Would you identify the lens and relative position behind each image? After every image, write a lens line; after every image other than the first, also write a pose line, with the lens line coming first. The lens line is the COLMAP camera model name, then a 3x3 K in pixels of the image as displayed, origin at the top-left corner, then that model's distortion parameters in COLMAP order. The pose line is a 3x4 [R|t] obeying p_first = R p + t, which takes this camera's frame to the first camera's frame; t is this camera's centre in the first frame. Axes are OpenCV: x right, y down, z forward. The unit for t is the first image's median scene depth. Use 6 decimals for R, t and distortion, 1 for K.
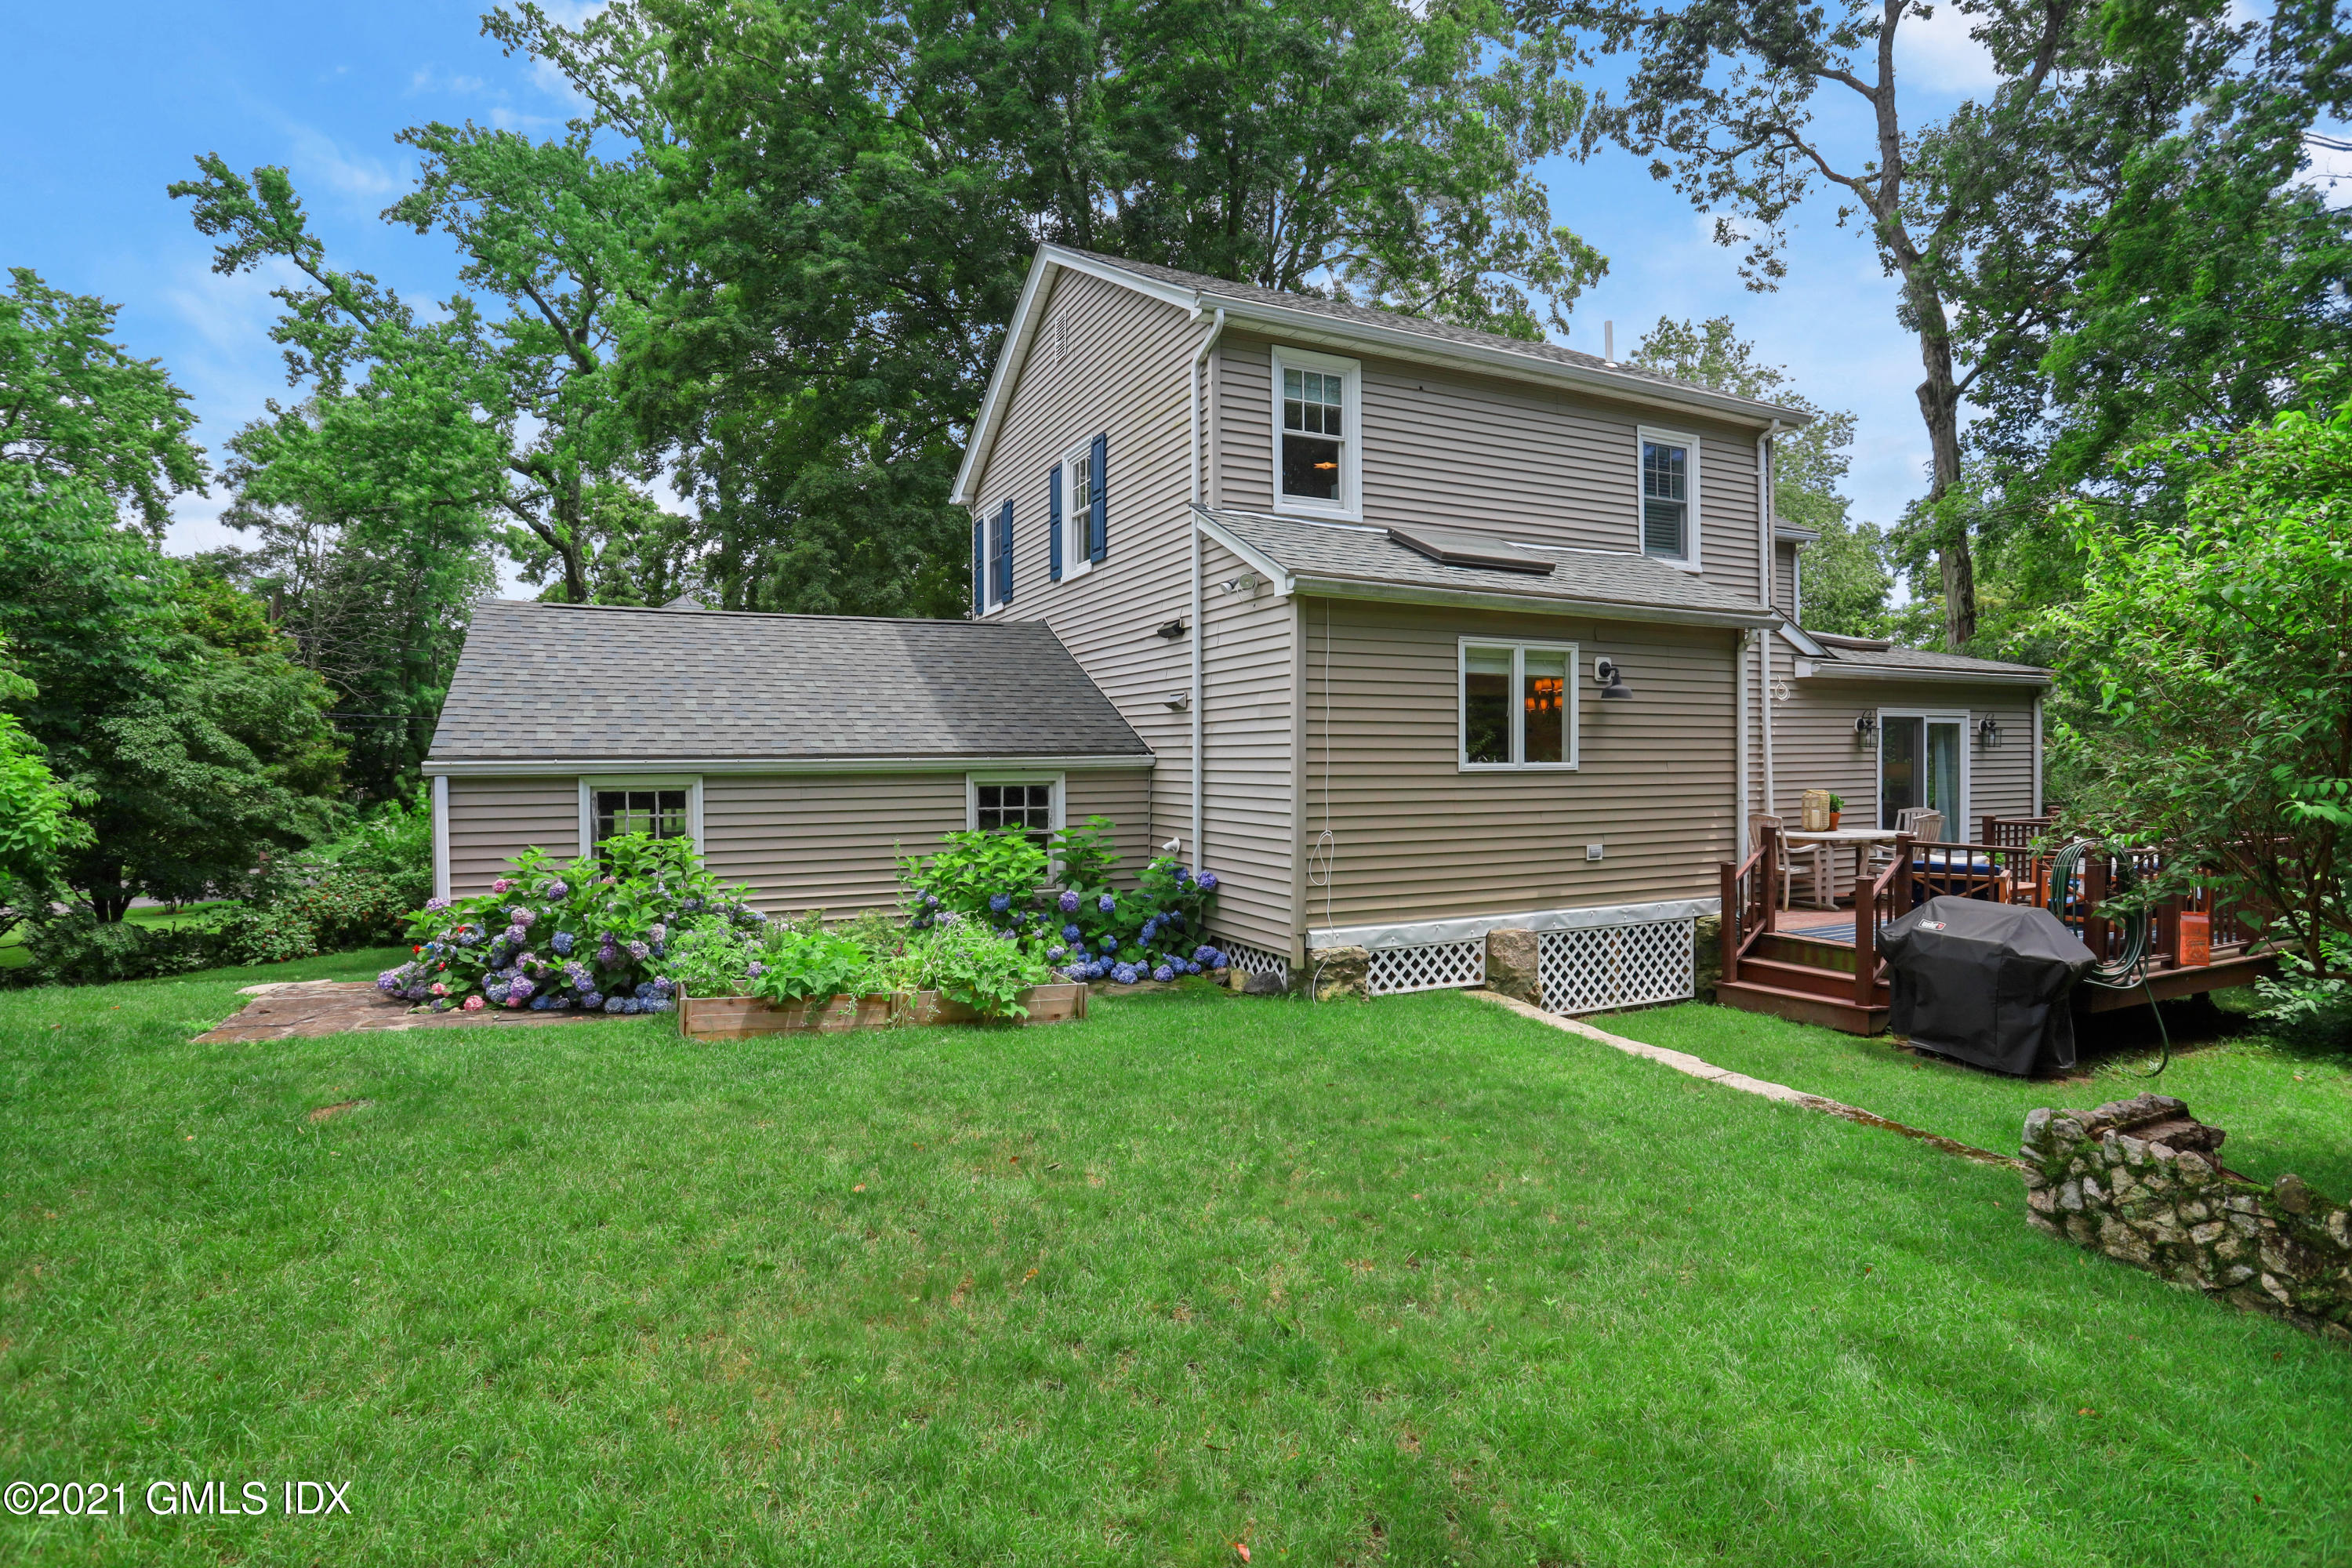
lens RADIAL K [[1142.6, 0, 1173.1], [0, 1142.6, 782.1], [0, 0, 1]] dist [-0.047305, 0.010409]
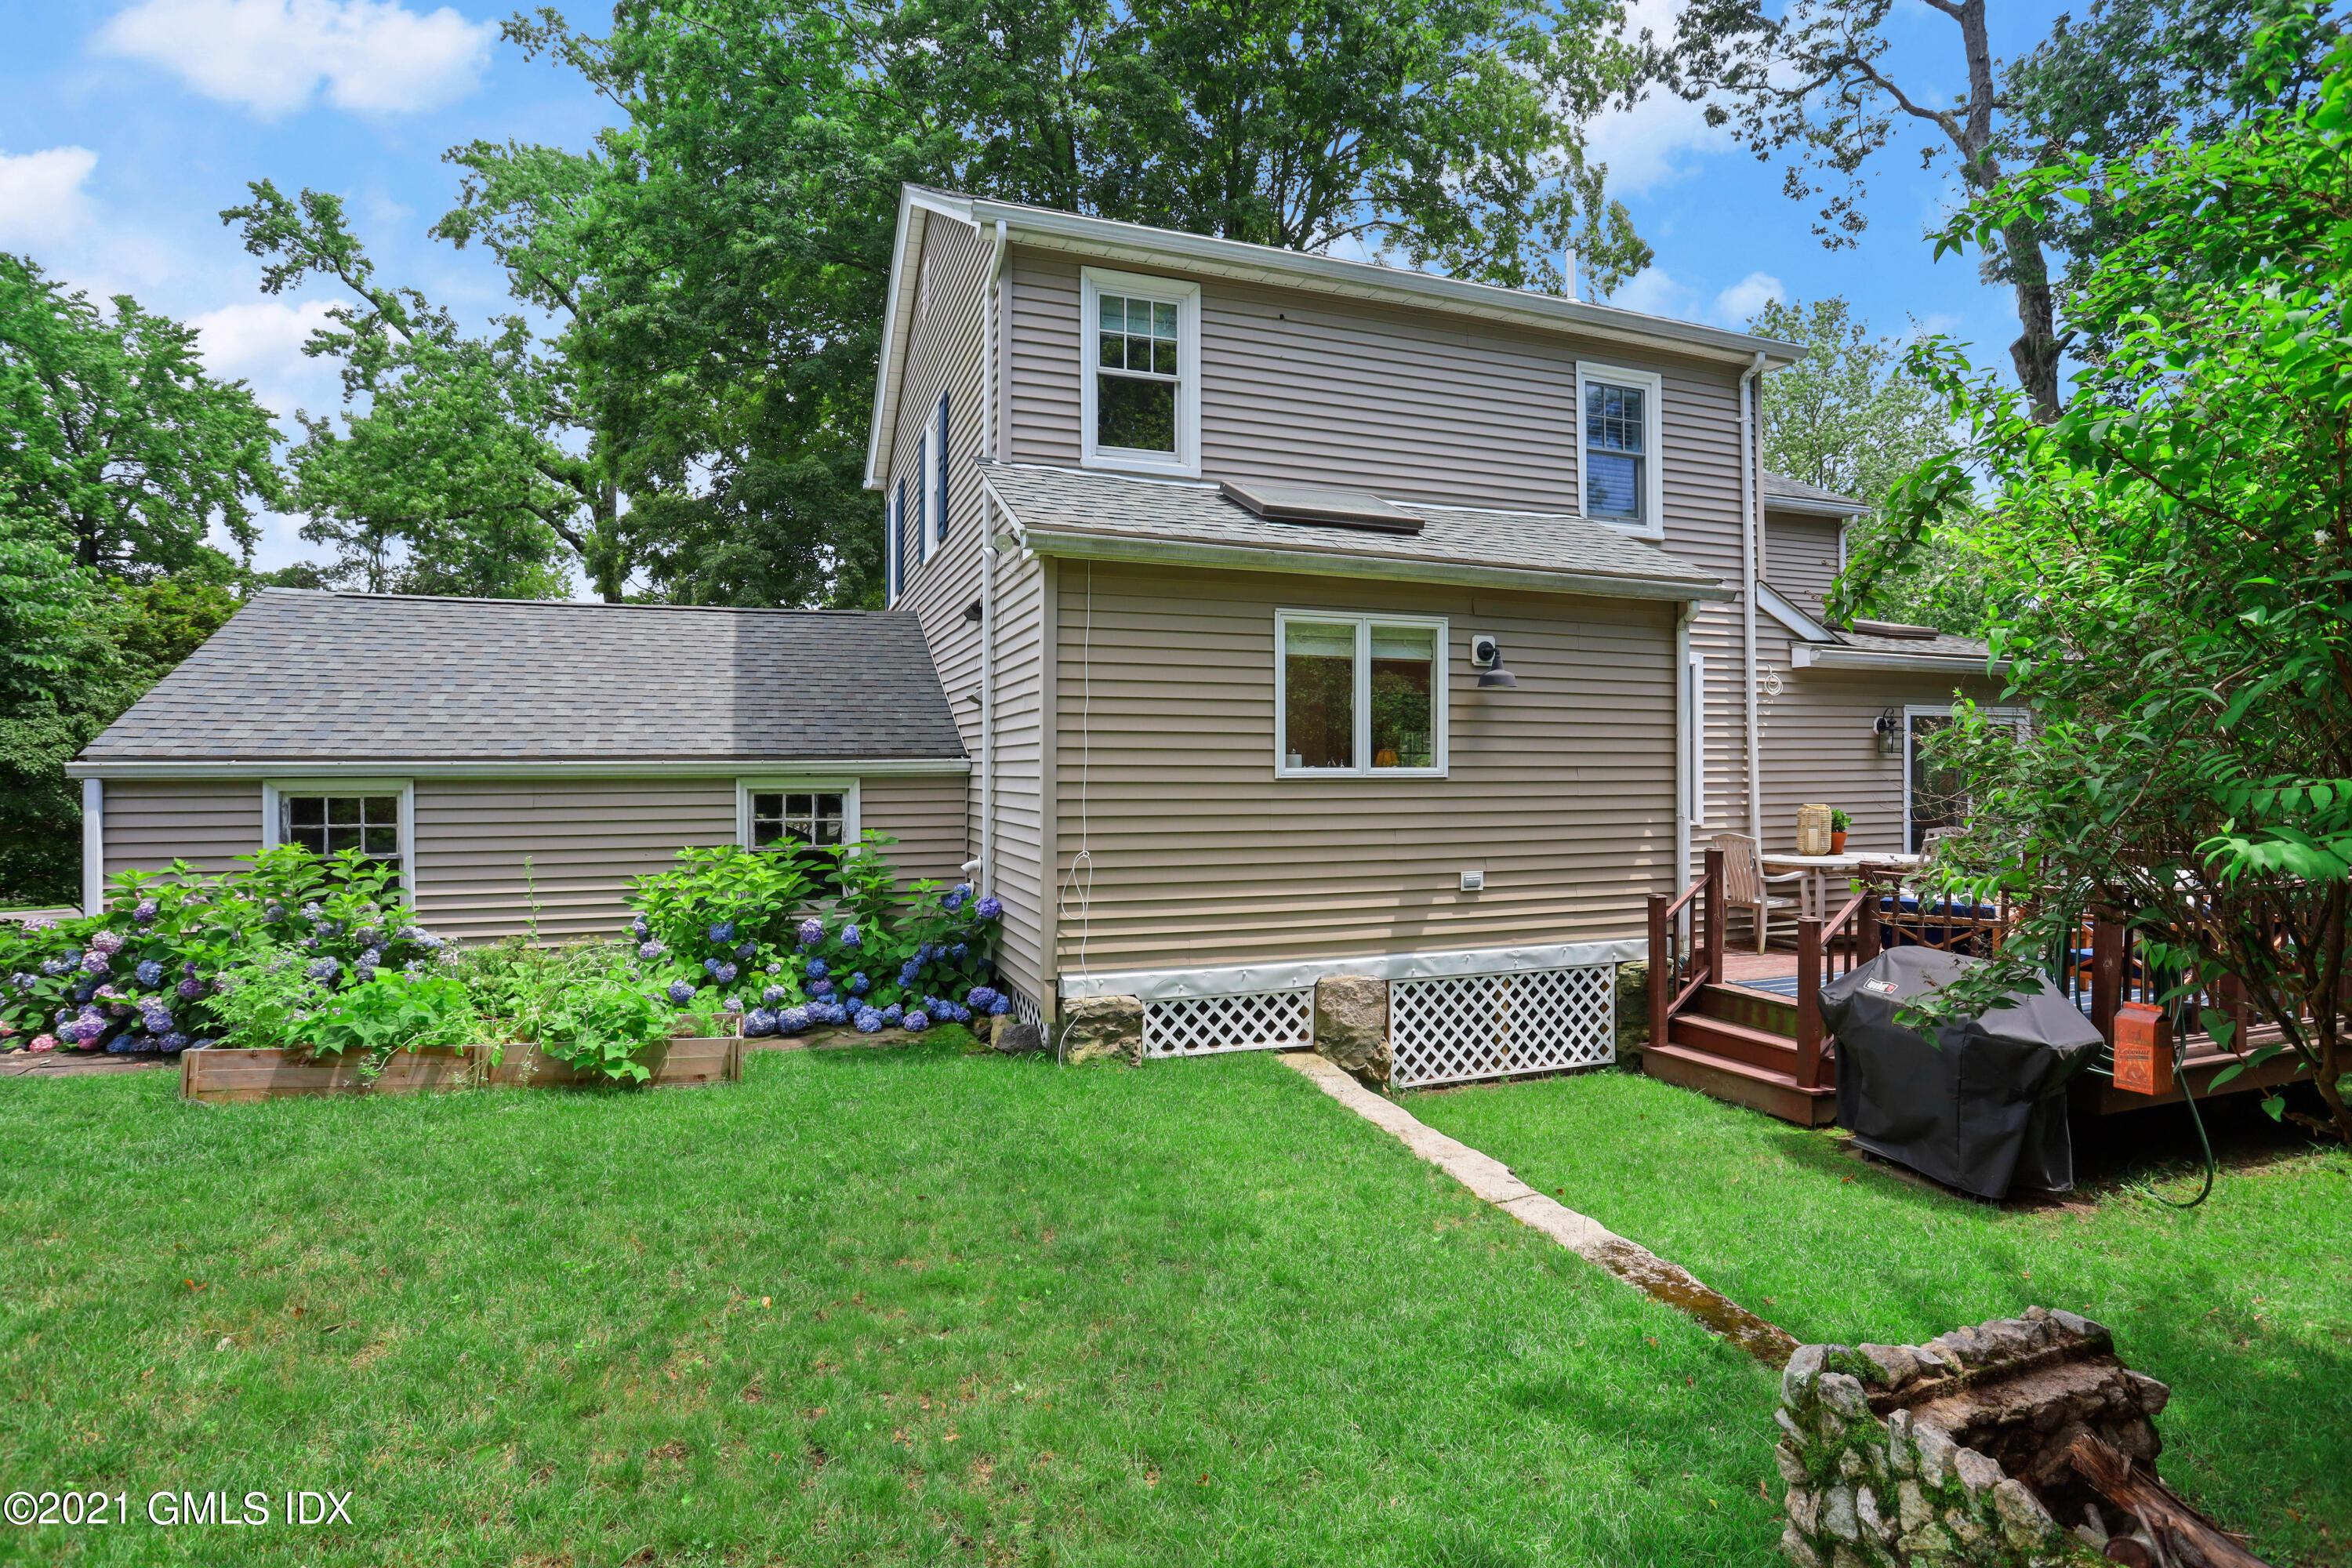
lens RADIAL K [[1142.6, 0, 1182.5], [0, 1142.6, 786.2], [0, 0, 1]] dist [-0.047305, 0.010409]
pose [[0.995659, 0.004085, -0.092991, 0.234185], [-0.004736, 0.999966, -0.006783, 0.001845], [0.092960, 0.007194, 0.995644, 0.177054]]
